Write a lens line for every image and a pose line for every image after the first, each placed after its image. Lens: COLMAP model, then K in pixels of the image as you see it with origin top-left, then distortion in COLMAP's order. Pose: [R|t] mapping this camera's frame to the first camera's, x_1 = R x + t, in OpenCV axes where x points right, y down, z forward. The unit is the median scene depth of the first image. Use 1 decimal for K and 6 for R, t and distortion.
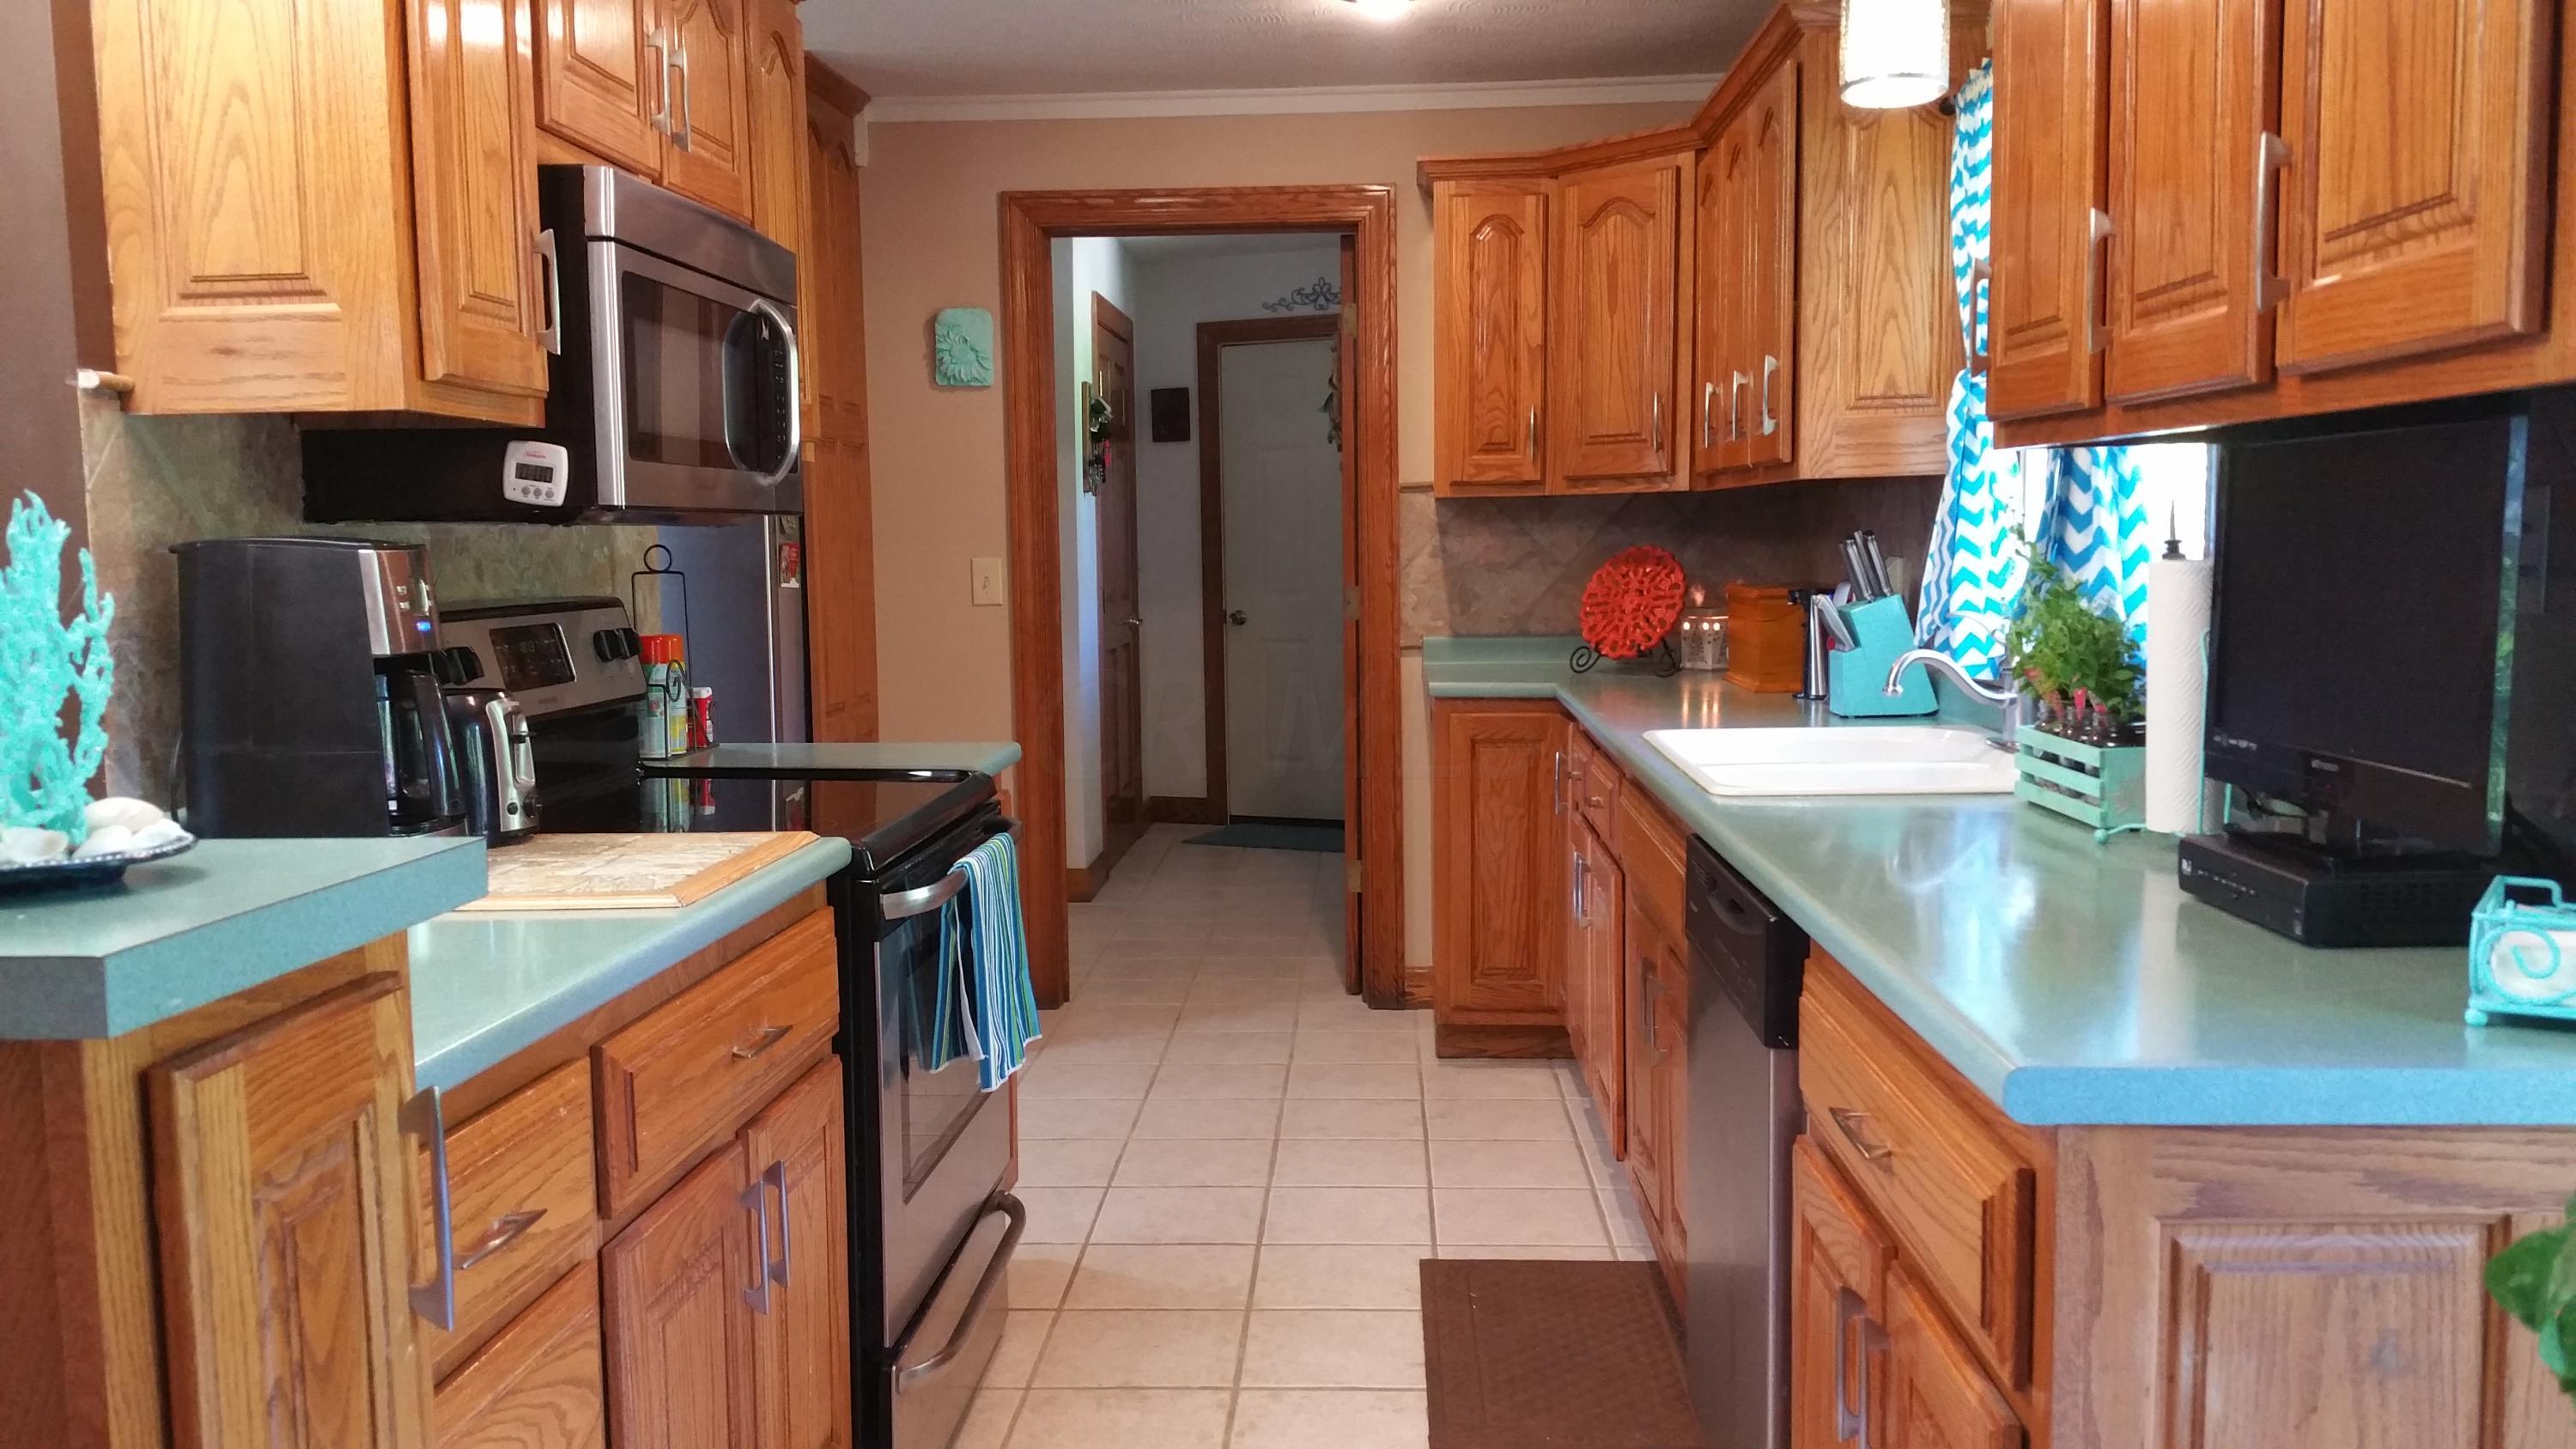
lens RADIAL K [[2098.6, 0, 1272.6], [0, 2098.6, 758.1], [0, 0, 1]] dist [0.119110, -0.212727]
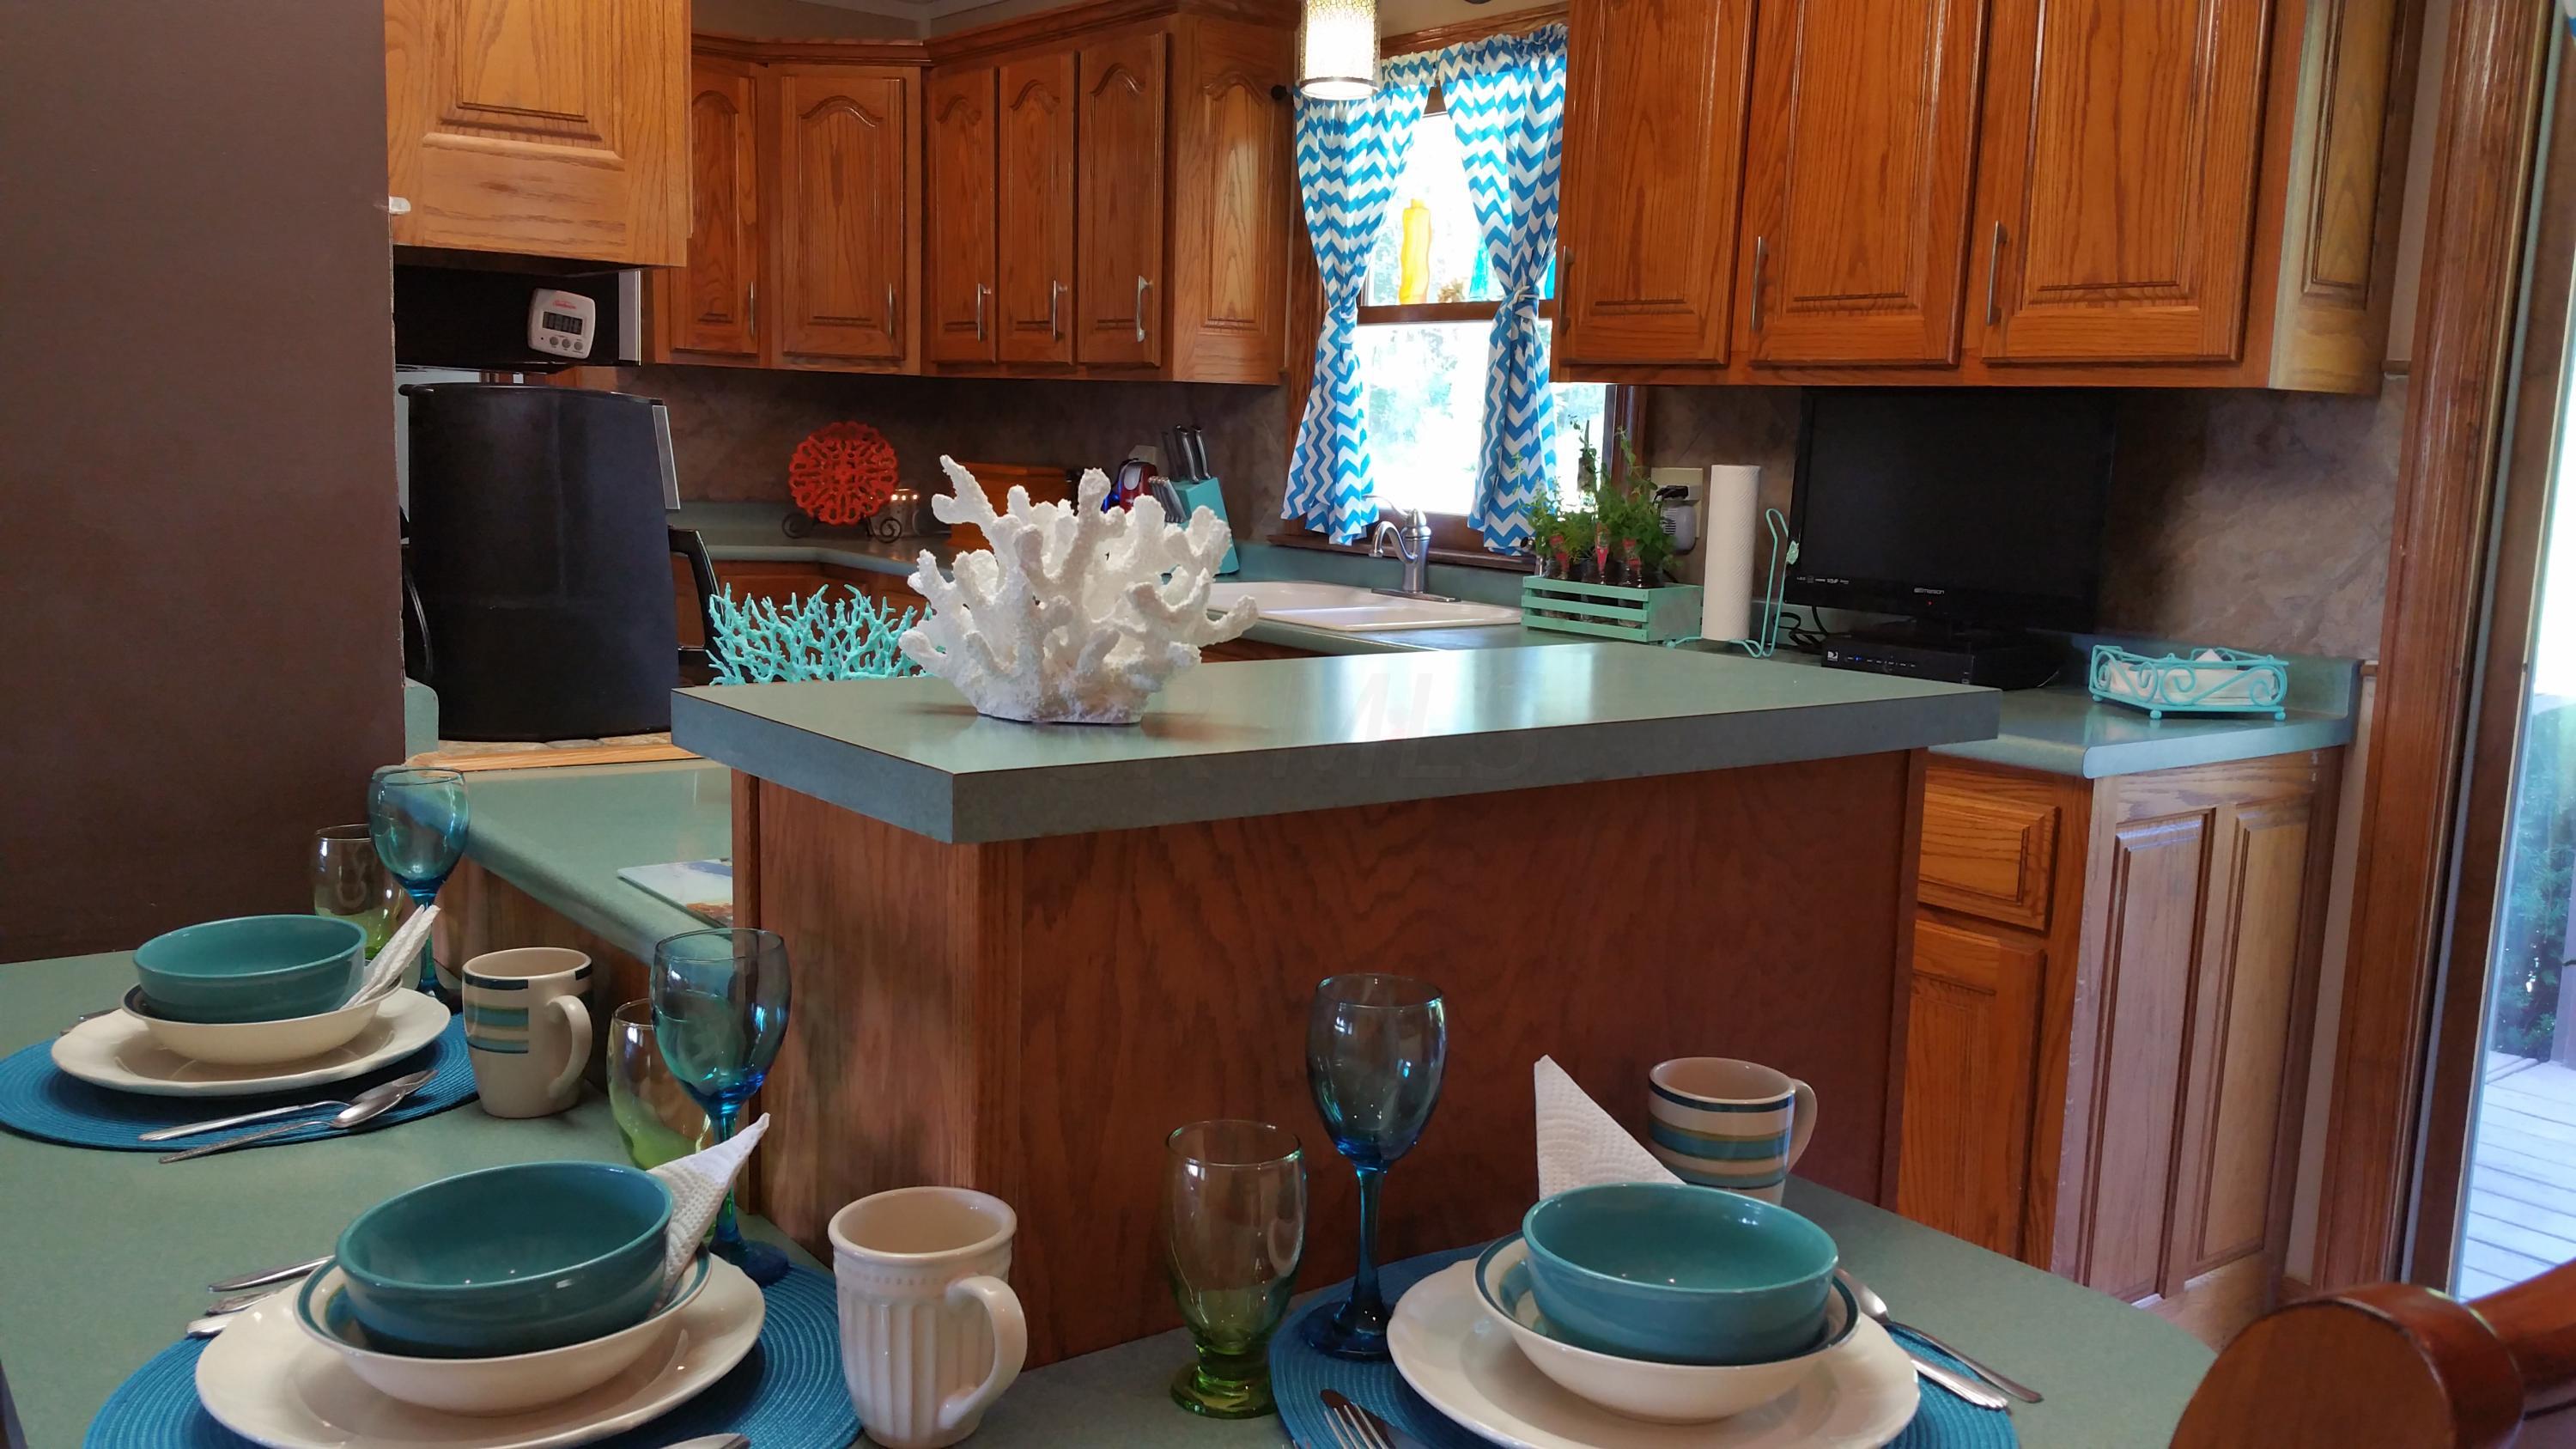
lens RADIAL K [[2098.6, 0, 1293.6], [0, 2098.6, 751.4], [0, 0, 1]] dist [0.119110, -0.212727]
pose [[0.757937, -0.059814, 0.649580, -0.549477], [0.022705, 0.997603, 0.065369, 0.004843], [-0.651933, -0.034796, 0.757478, 0.022085]]
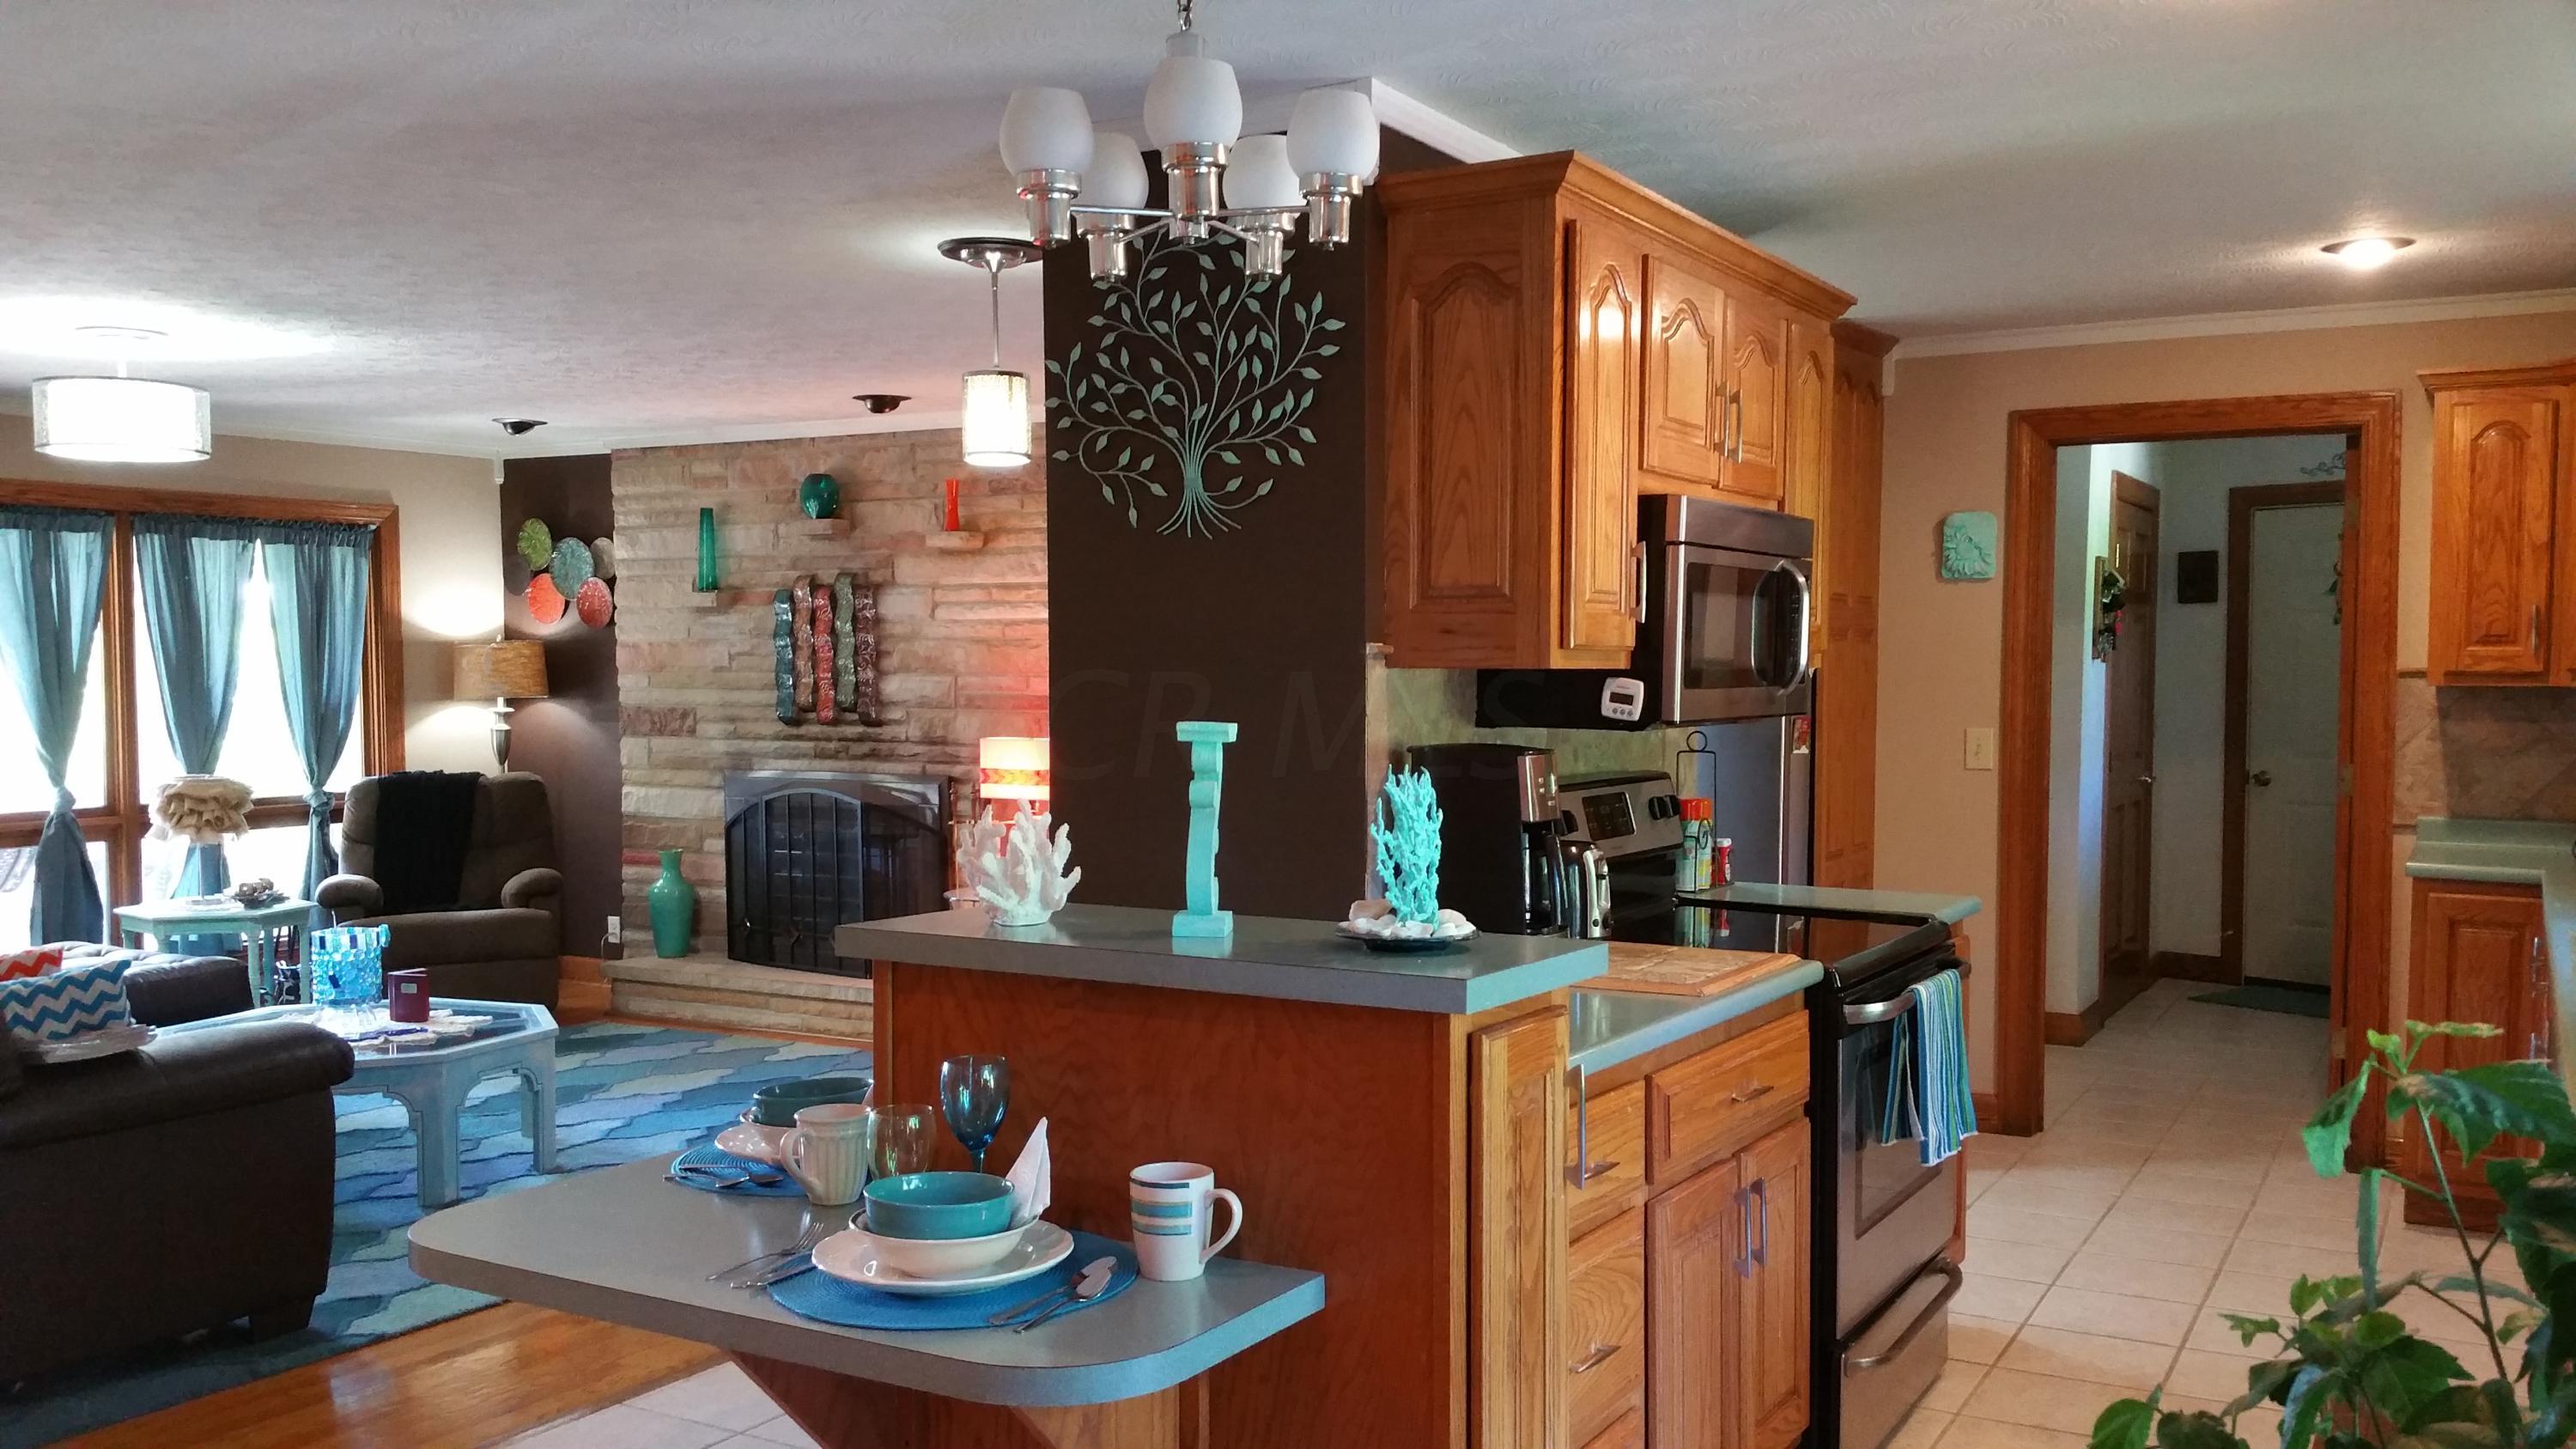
lens RADIAL K [[2098.6, 0, 1253.5], [0, 2098.6, 786.7], [0, 0, 1]] dist [0.119110, -0.212727]
pose [[0.884341, 0.039446, -0.465172, 0.083693], [-0.060439, 0.997712, -0.030294, -0.009202], [0.462913, 0.054905, 0.884702, -0.311684]]
